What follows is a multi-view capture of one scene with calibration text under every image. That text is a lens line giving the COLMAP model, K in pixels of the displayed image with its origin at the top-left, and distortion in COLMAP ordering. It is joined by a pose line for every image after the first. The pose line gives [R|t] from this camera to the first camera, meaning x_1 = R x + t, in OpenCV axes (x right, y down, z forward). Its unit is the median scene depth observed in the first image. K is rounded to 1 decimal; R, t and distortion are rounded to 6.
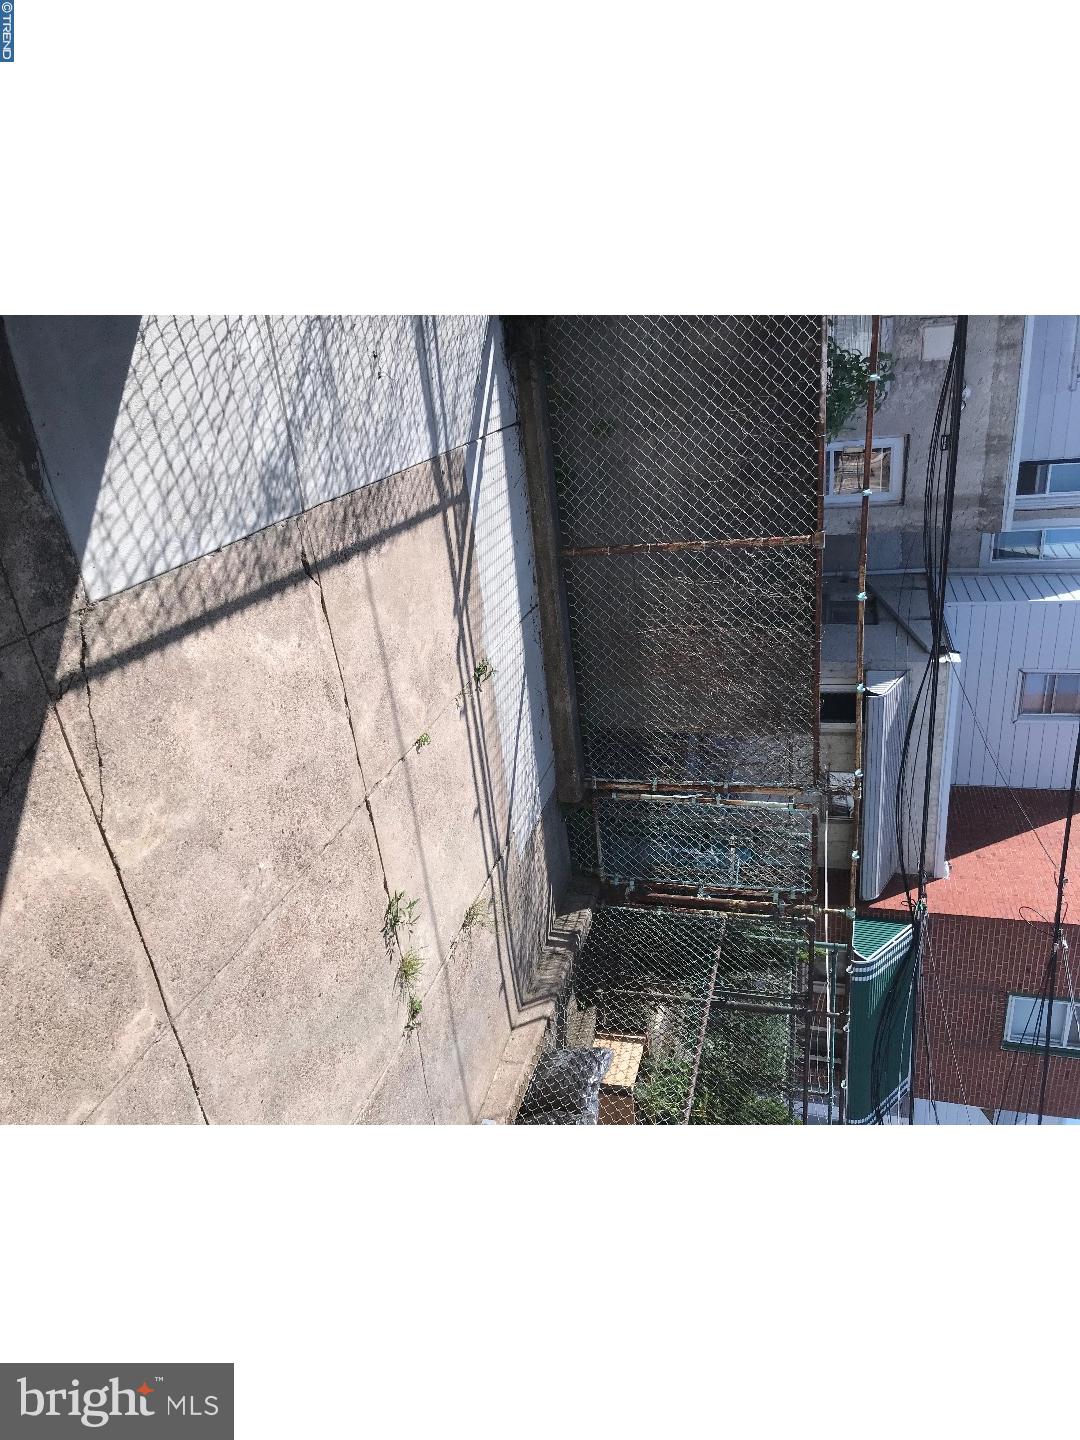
lens RADIAL K [[899.5, 0, 540.6], [0, 899.5, 721.3], [0, 0, 1]] dist [0.016505, -0.001252]
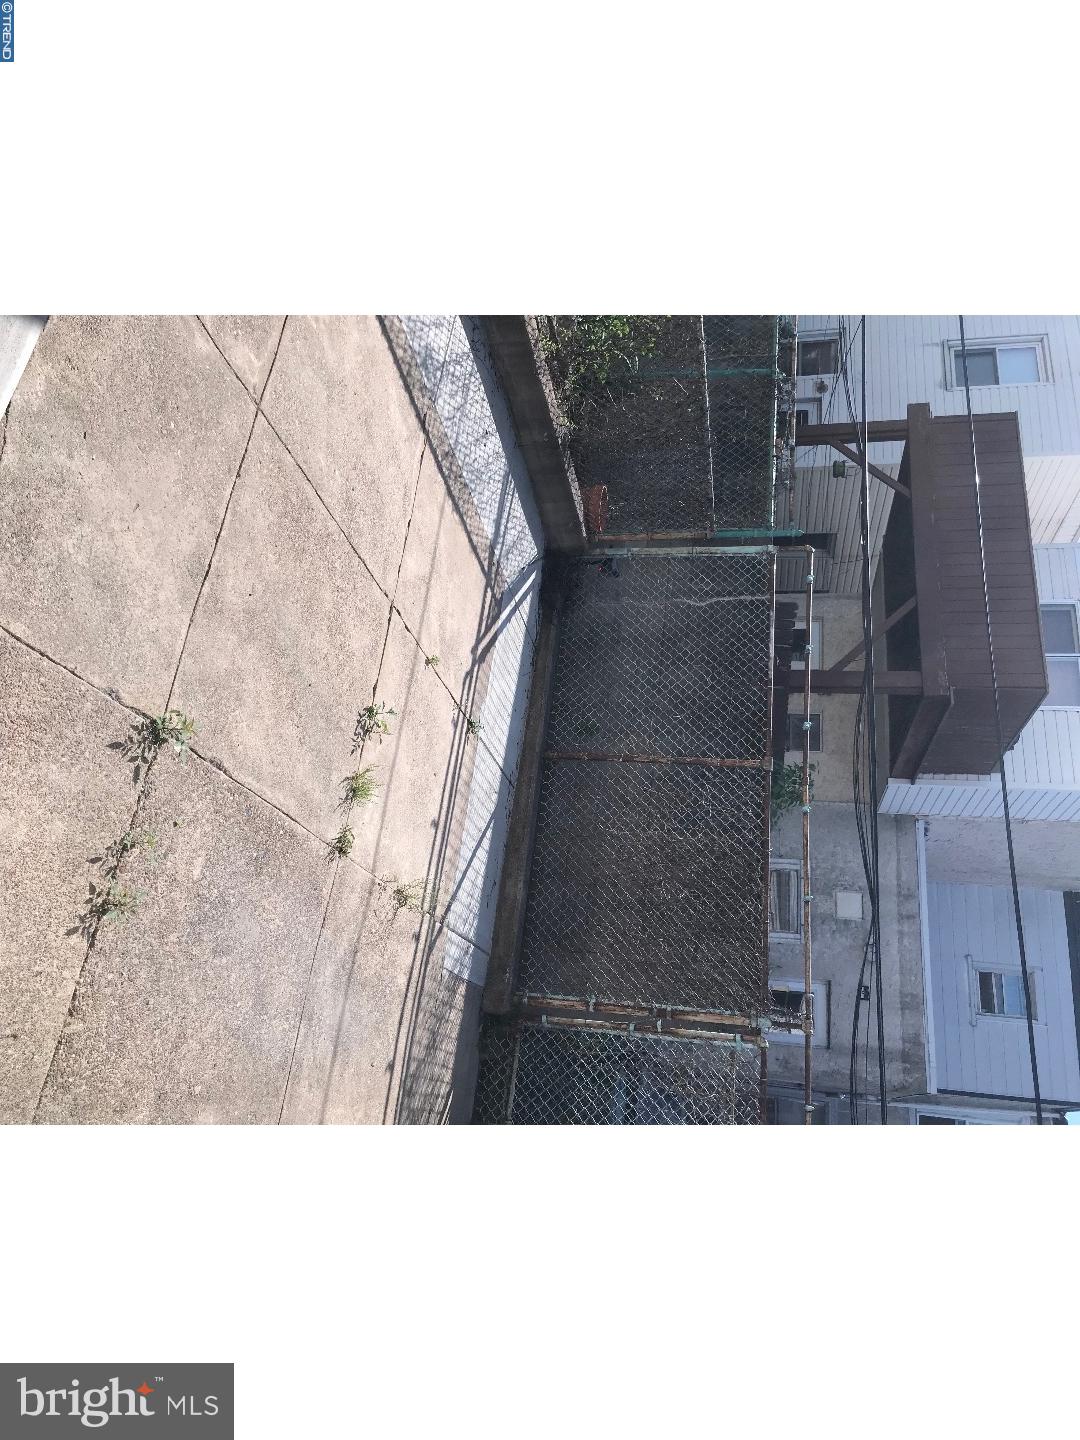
lens RADIAL K [[899.5, 0, 540.6], [0, 899.5, 721.3], [0, 0, 1]] dist [0.016505, -0.001252]
pose [[0.971012, 0.238788, -0.010822, 0.019297], [-0.169277, 0.654973, -0.736448, 0.587992], [-0.168766, 0.716931, 0.676408, 0.193707]]
